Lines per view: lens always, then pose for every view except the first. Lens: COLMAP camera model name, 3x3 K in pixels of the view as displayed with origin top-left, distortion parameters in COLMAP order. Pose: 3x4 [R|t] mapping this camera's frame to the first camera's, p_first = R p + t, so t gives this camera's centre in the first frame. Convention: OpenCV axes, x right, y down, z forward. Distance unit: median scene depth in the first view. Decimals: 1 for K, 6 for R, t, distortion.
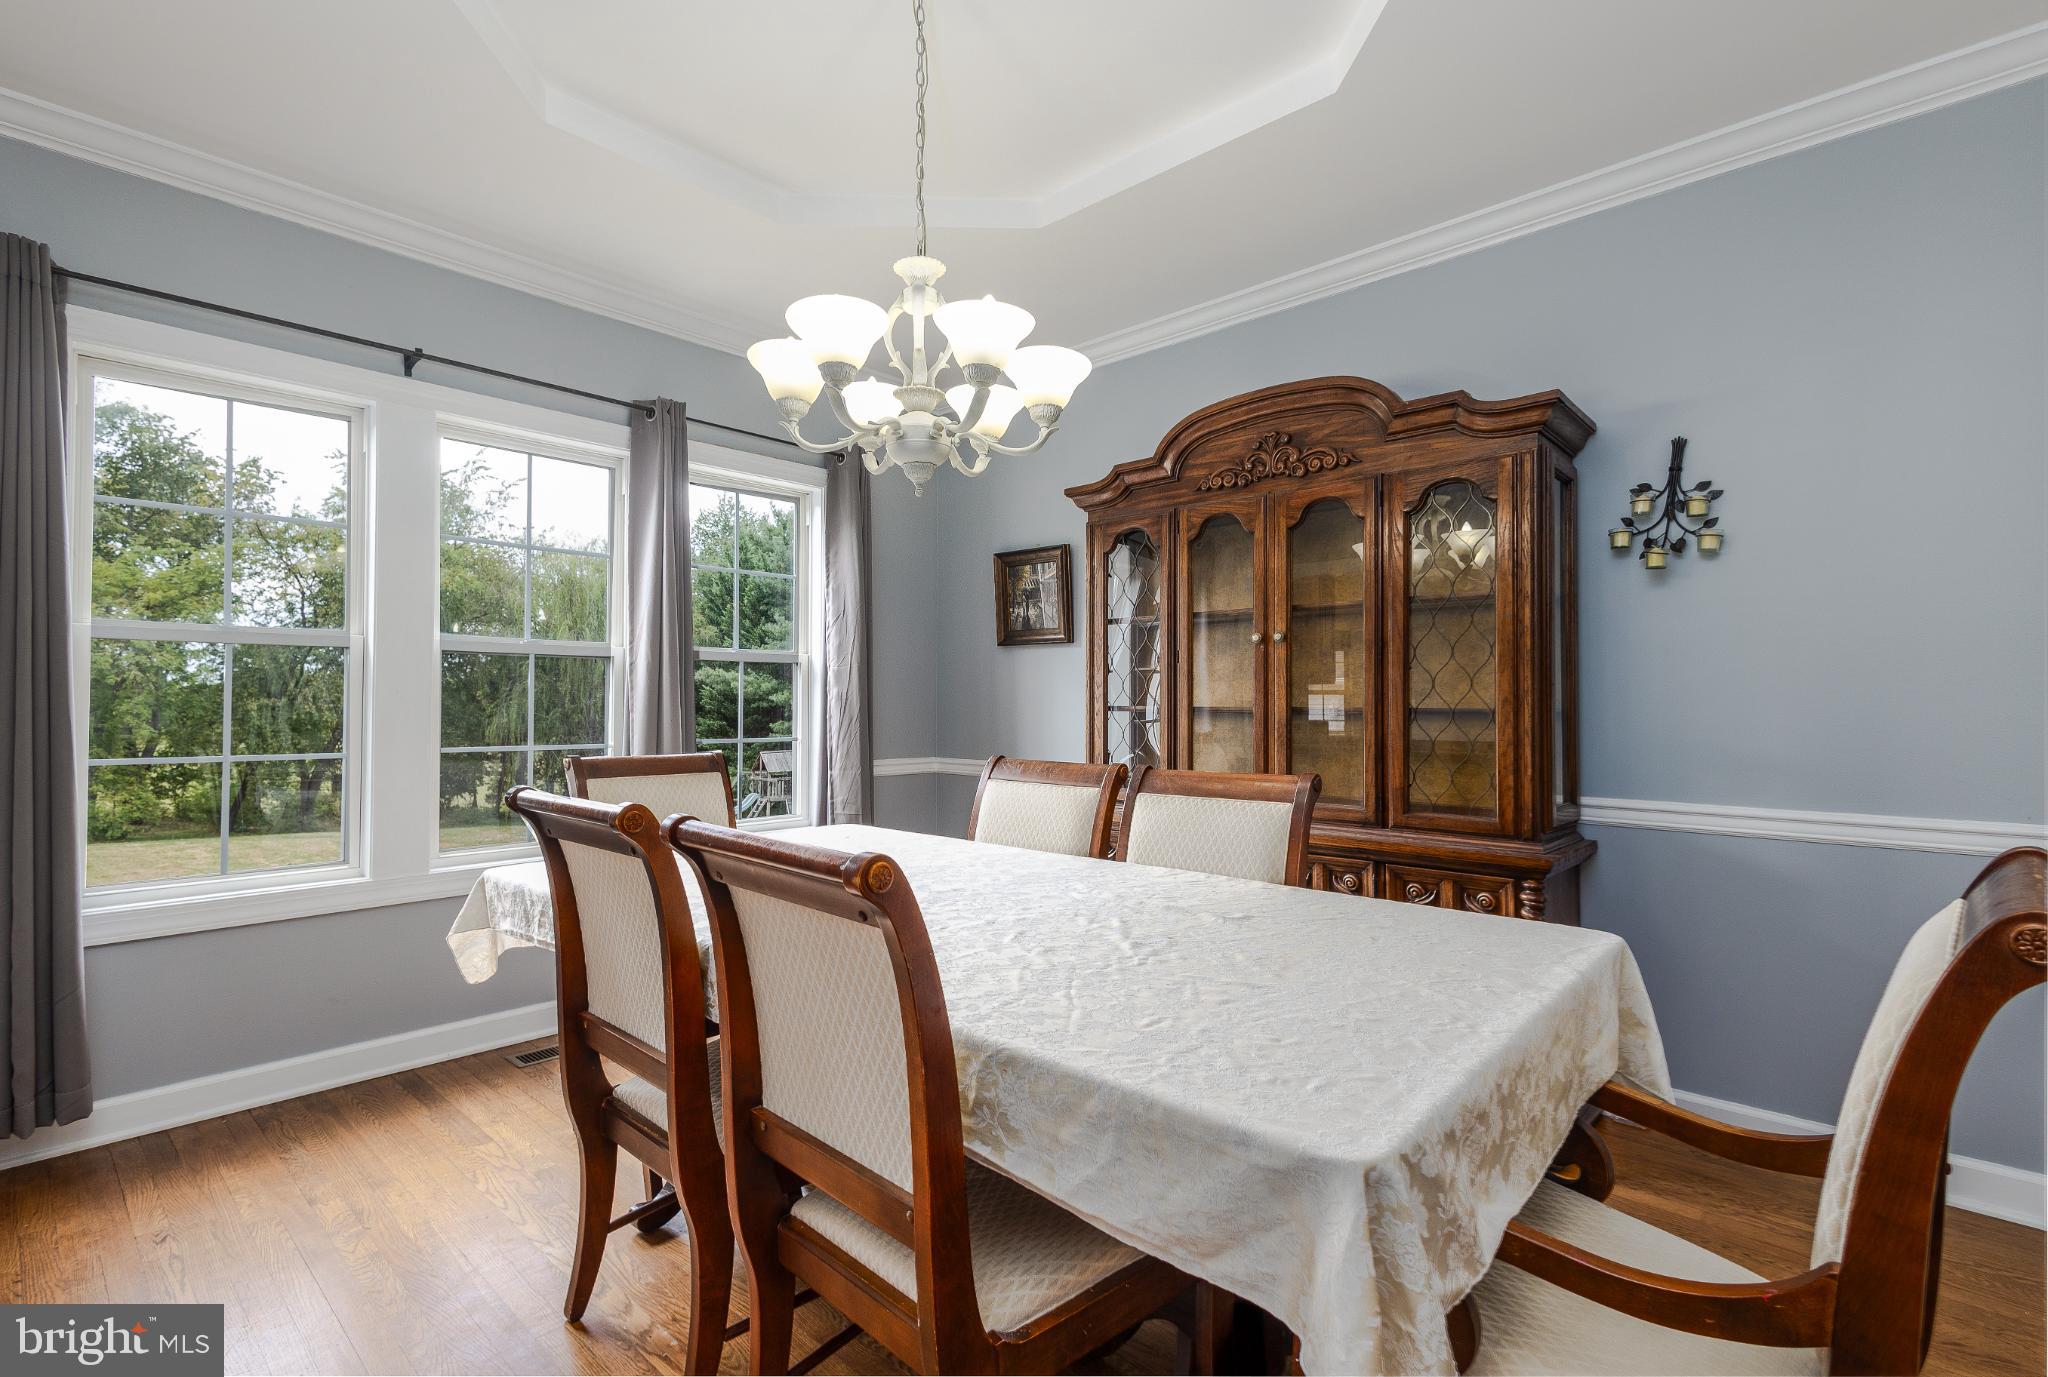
lens RADIAL K [[956.5, 0, 1023.5], [0, 956.5, 695.9], [0, 0, 1]] dist [0.010010, -0.000523]
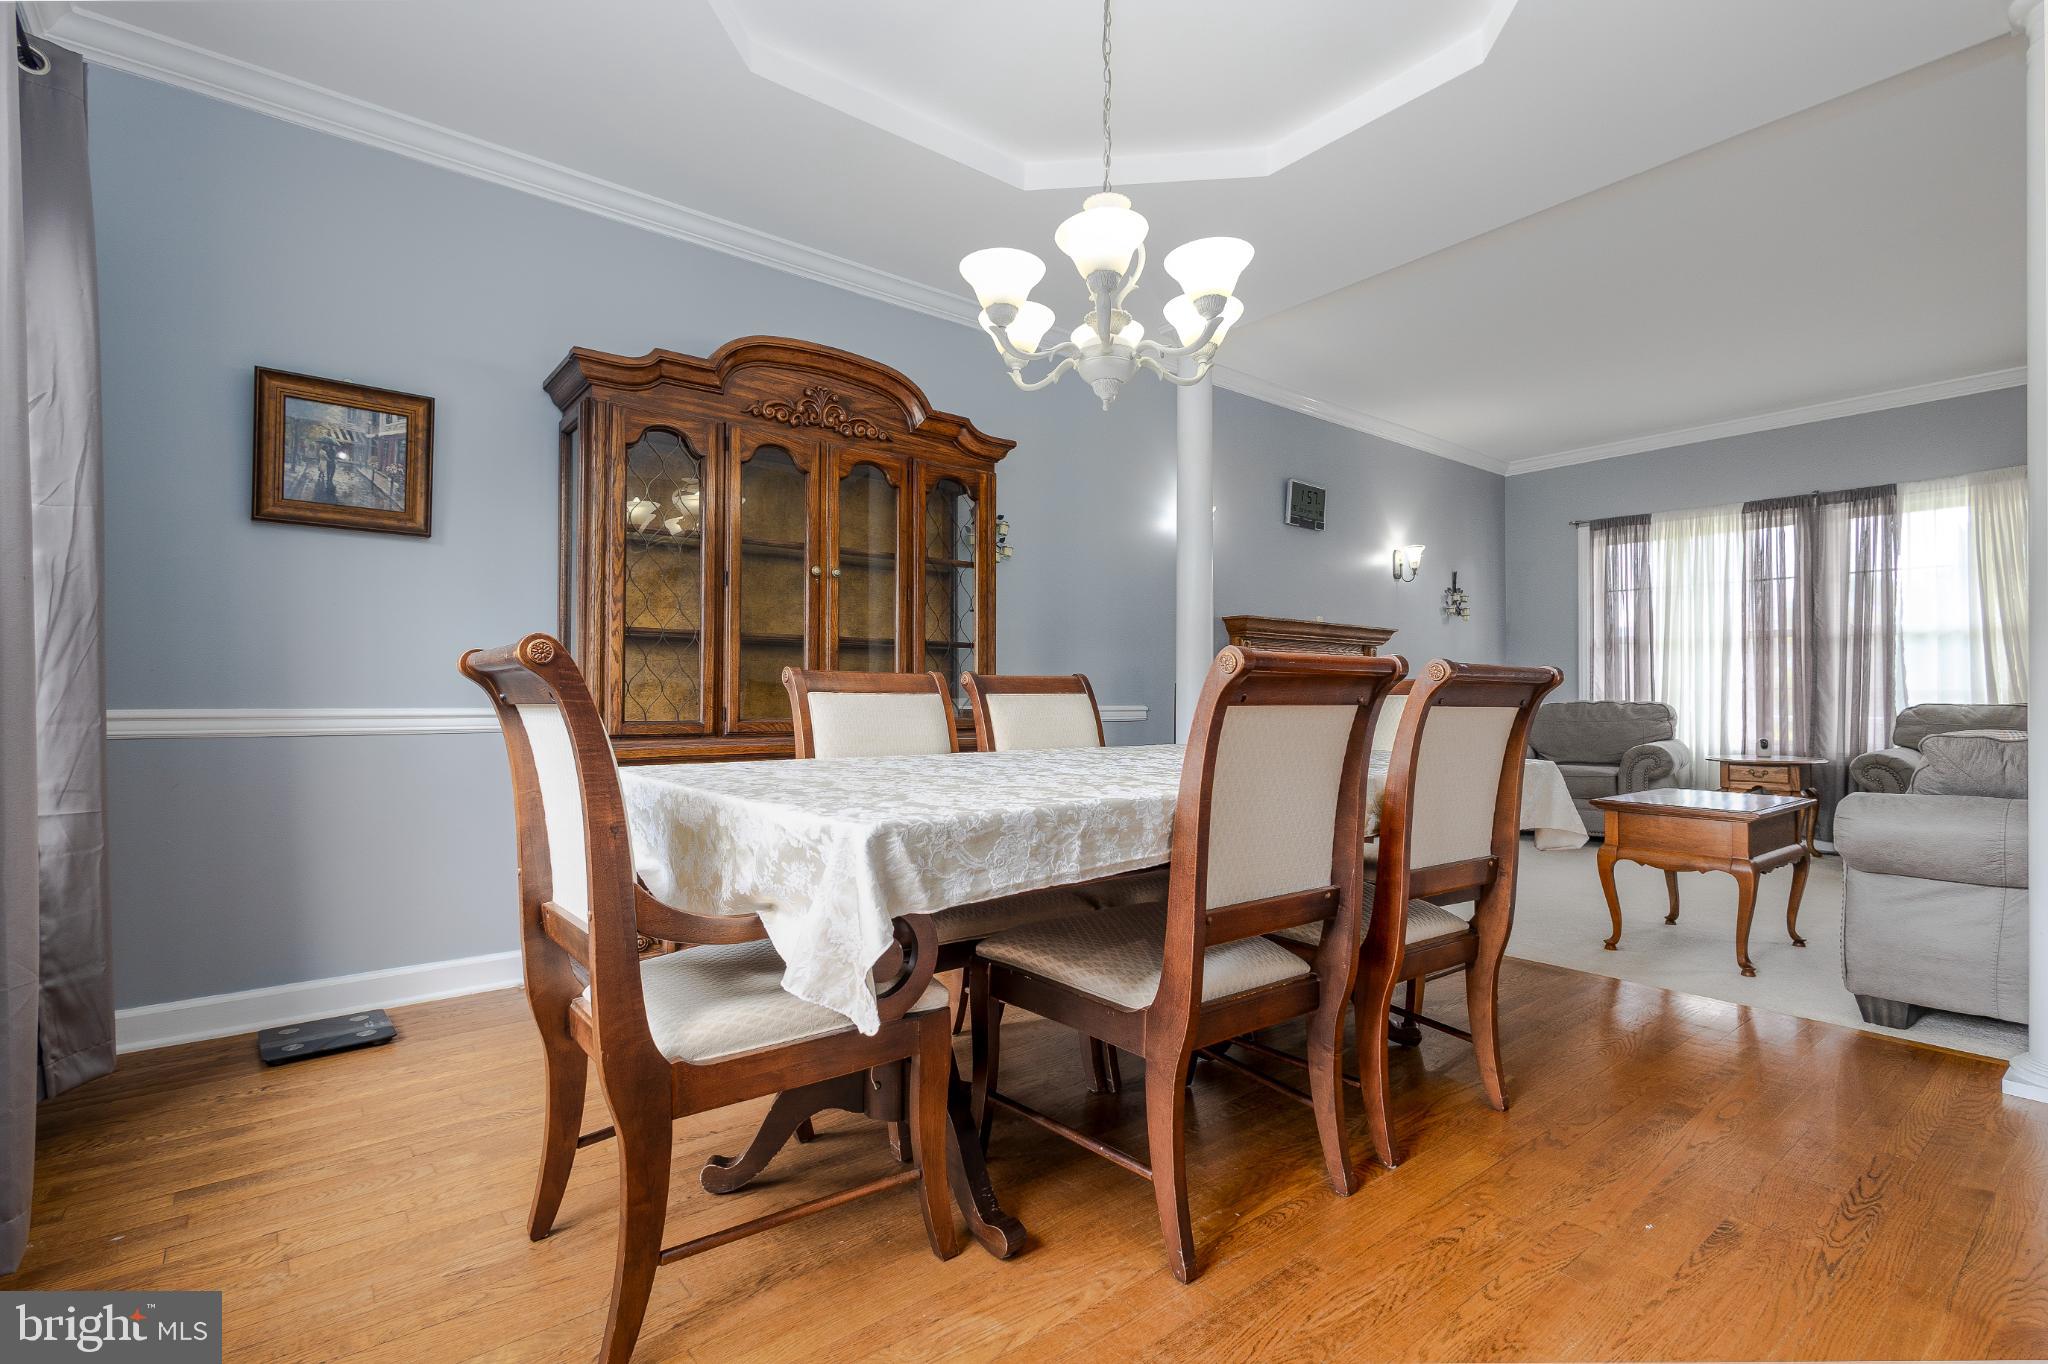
lens RADIAL K [[956.5, 0, 1034.5], [0, 956.5, 680.8], [0, 0, 1]] dist [0.010010, -0.000523]
pose [[0.120321, 0.011618, 0.992667, -0.715105], [-0.006936, 0.999917, -0.010862, 0.065529], [-0.992711, -0.005579, 0.120392, 0.557770]]
